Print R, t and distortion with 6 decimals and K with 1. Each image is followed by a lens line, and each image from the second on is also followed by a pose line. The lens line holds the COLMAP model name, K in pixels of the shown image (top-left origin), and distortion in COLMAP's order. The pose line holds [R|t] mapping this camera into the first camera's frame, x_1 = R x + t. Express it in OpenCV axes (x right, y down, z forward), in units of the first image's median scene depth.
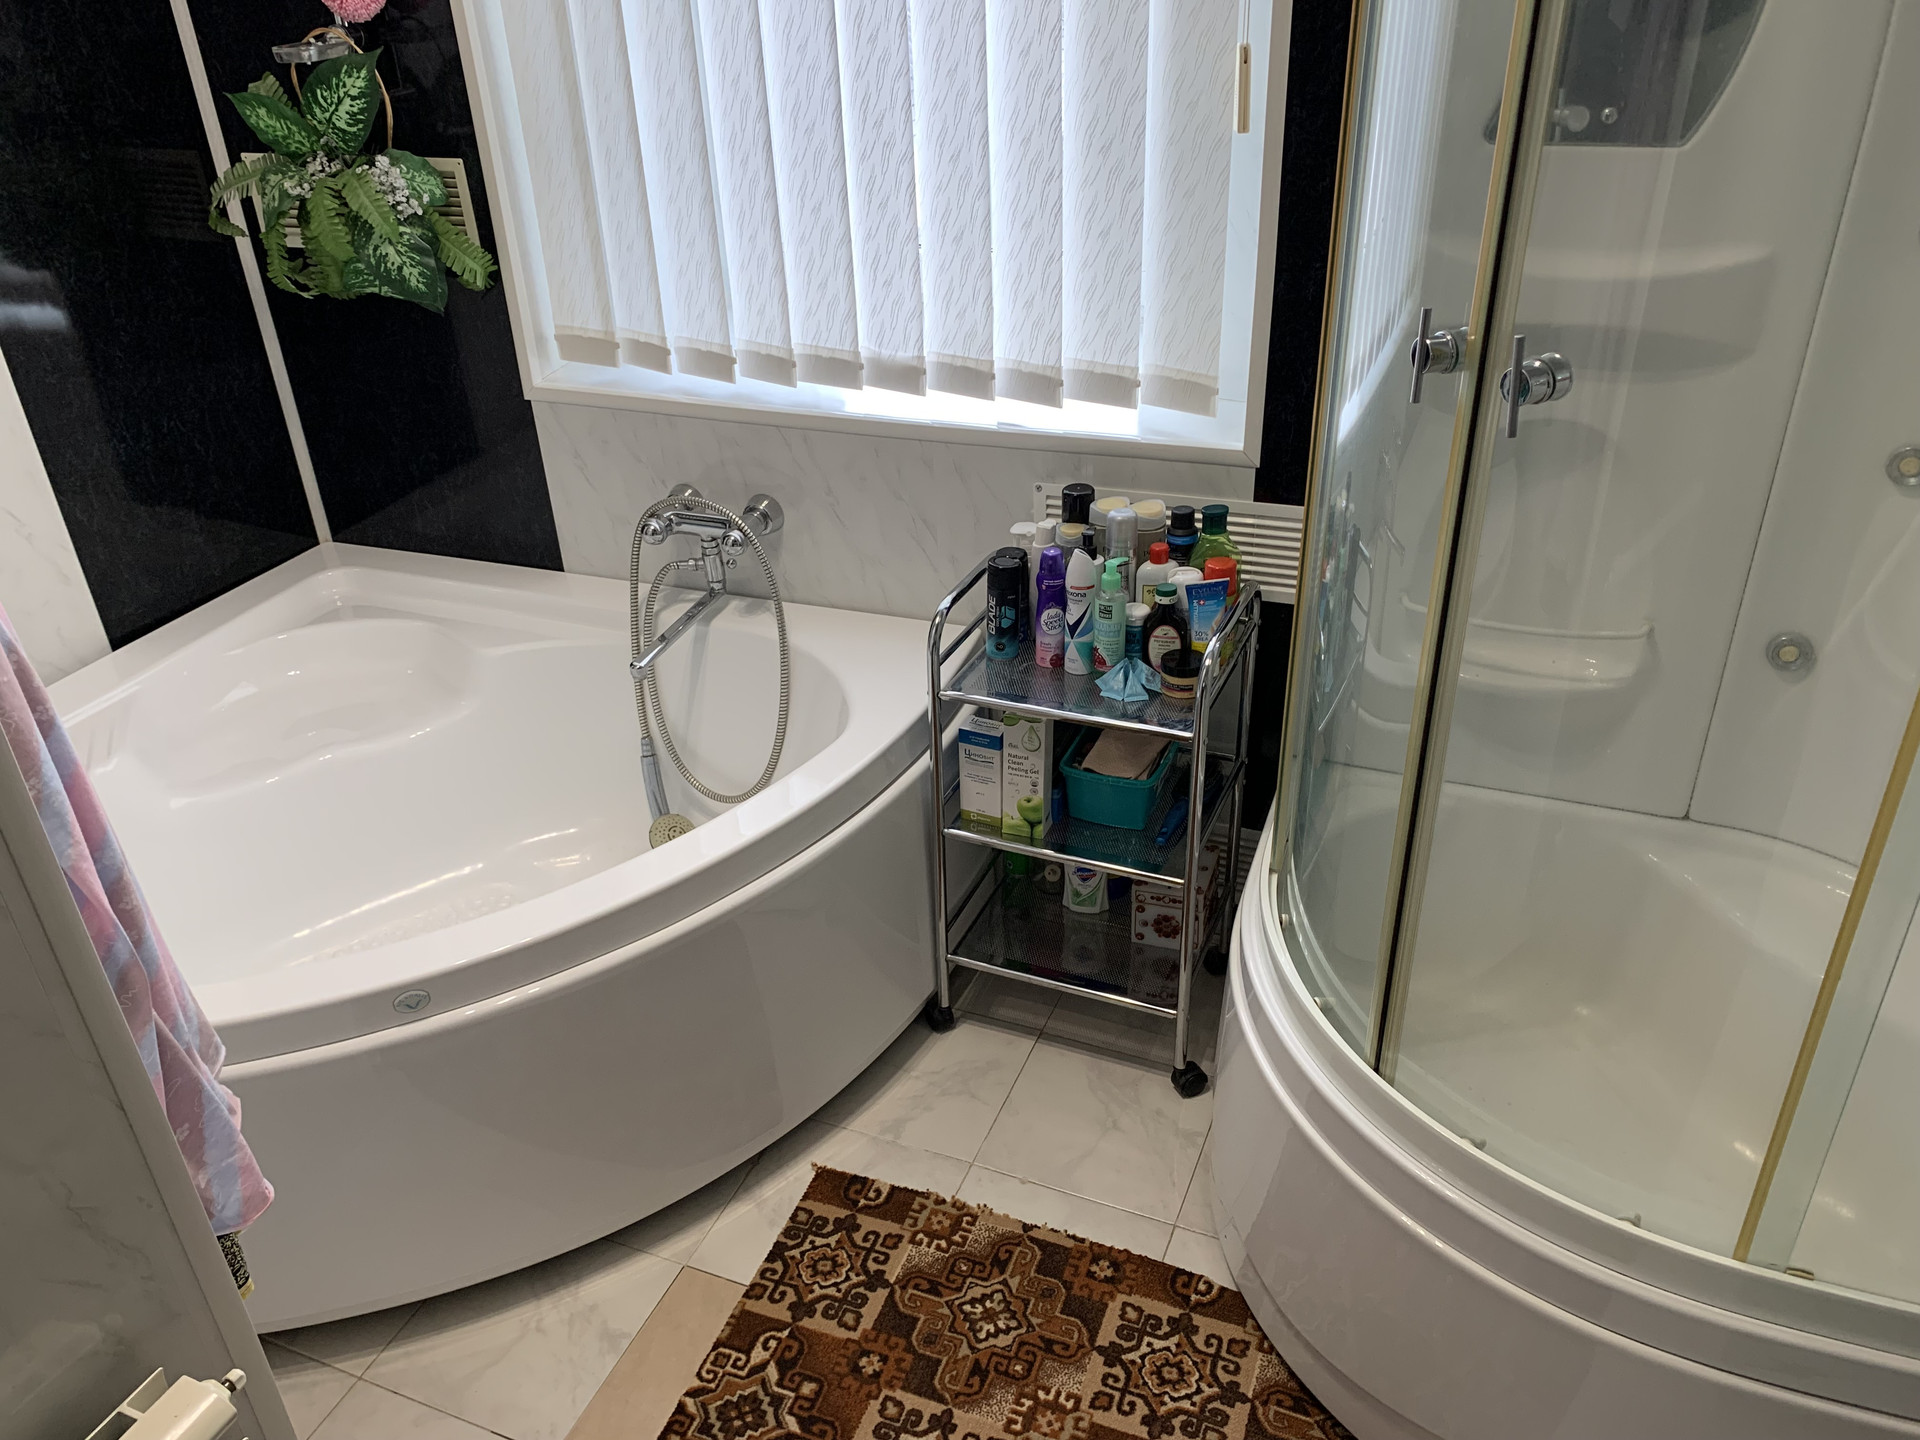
lens RADIAL K [[1463.9, 0, 949.0], [0, 1463.9, 715.6], [0, 0, 1]] dist [0.022669, -0.019114]
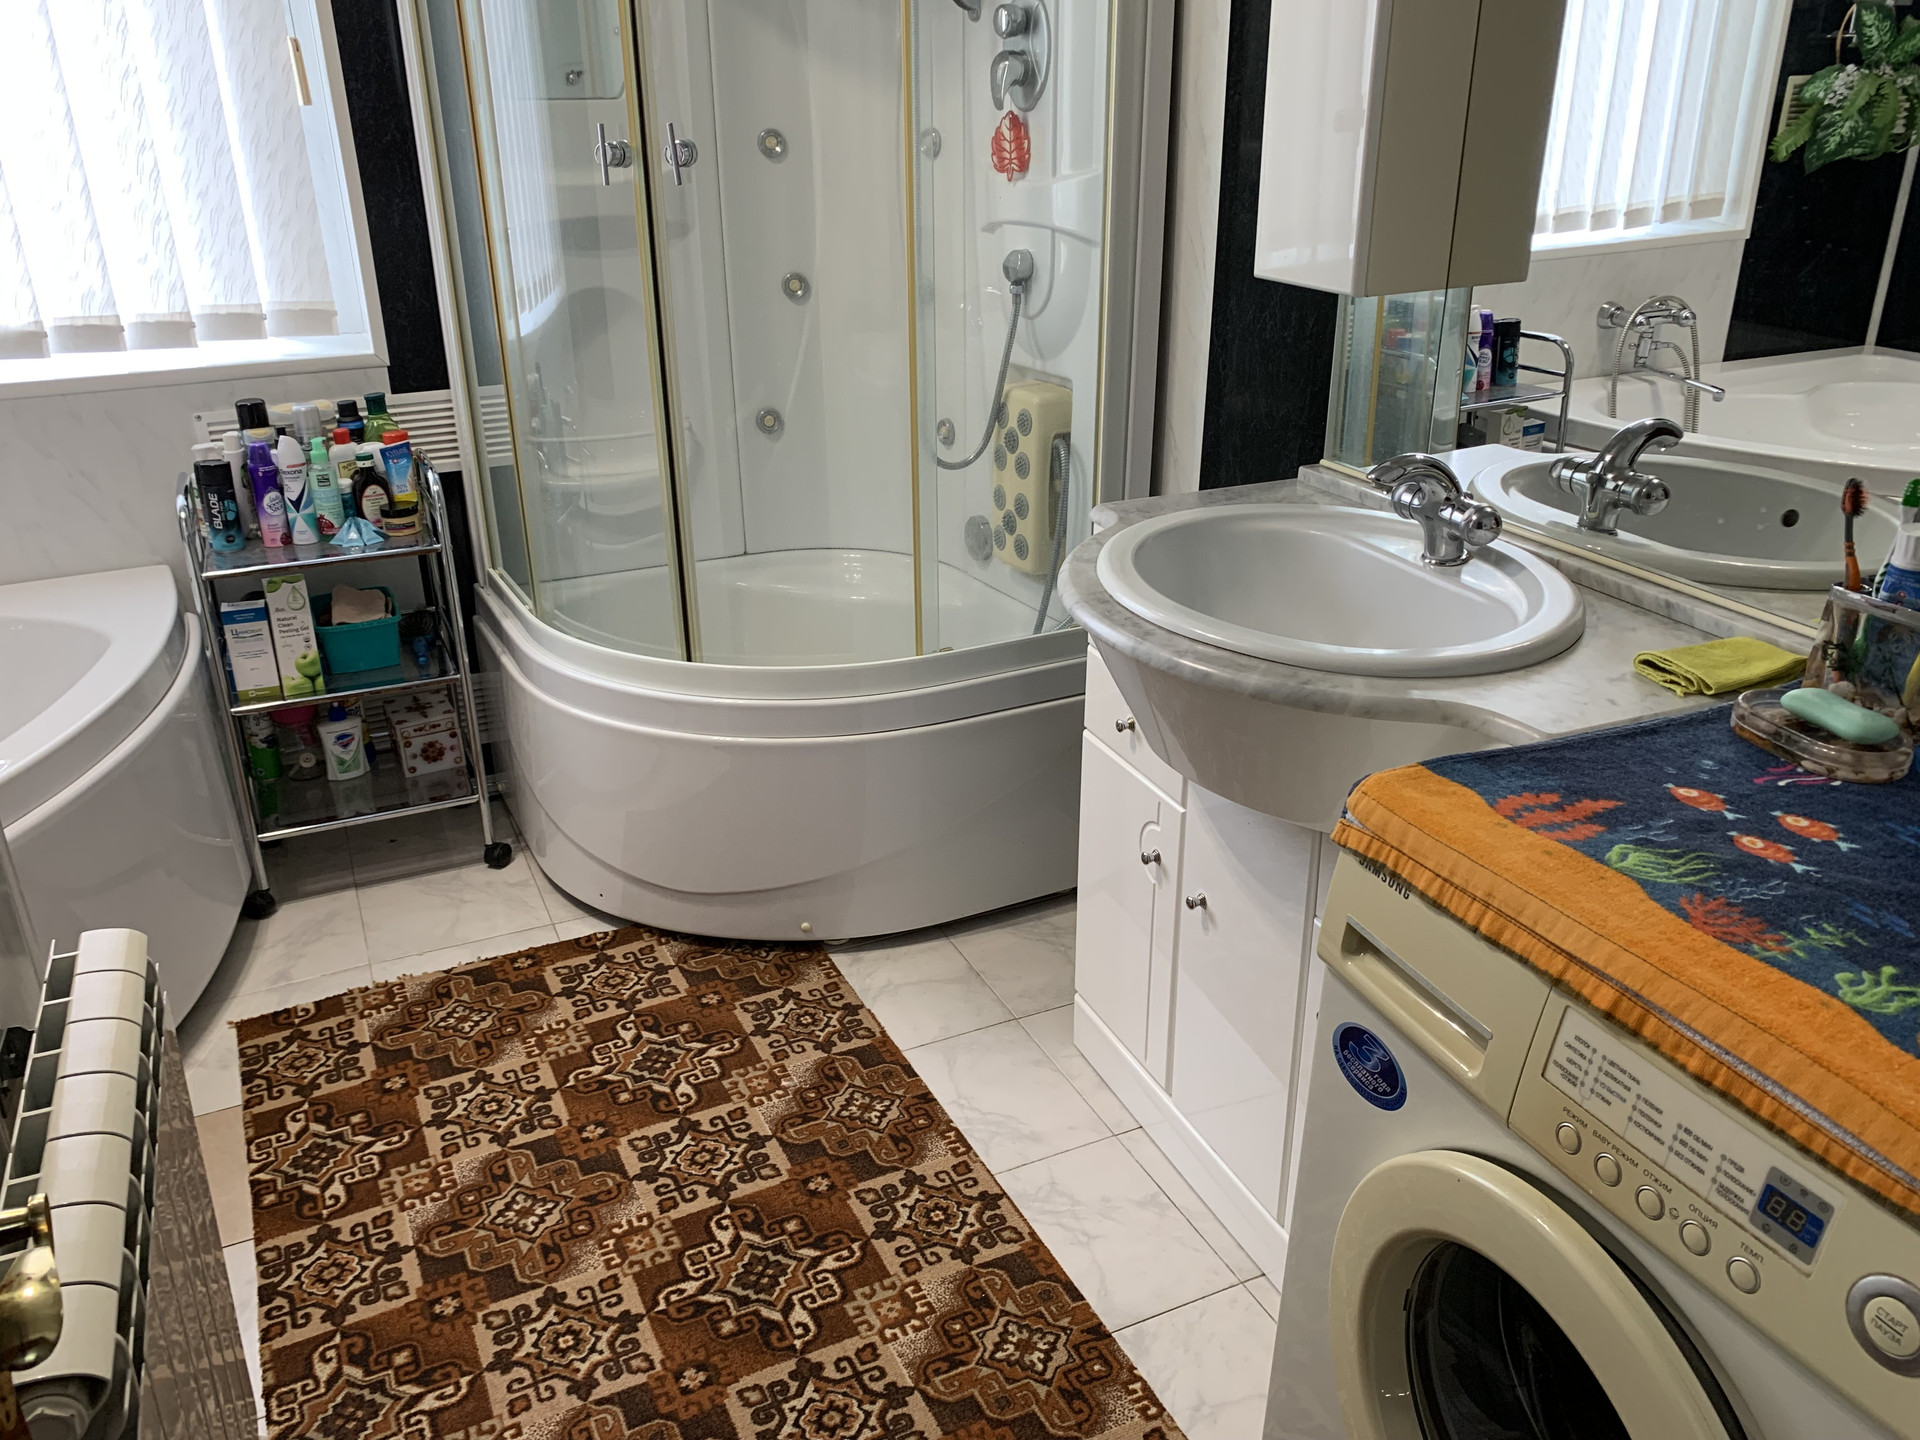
lens RADIAL K [[1463.9, 0, 971.8], [0, 1463.9, 722.9], [0, 0, 1]] dist [0.022669, -0.019114]
pose [[0.660868, -0.268961, 0.700652, -0.439928], [0.356725, 0.933949, 0.022048, 0.277837], [-0.660304, 0.235369, 0.713162, -0.184524]]
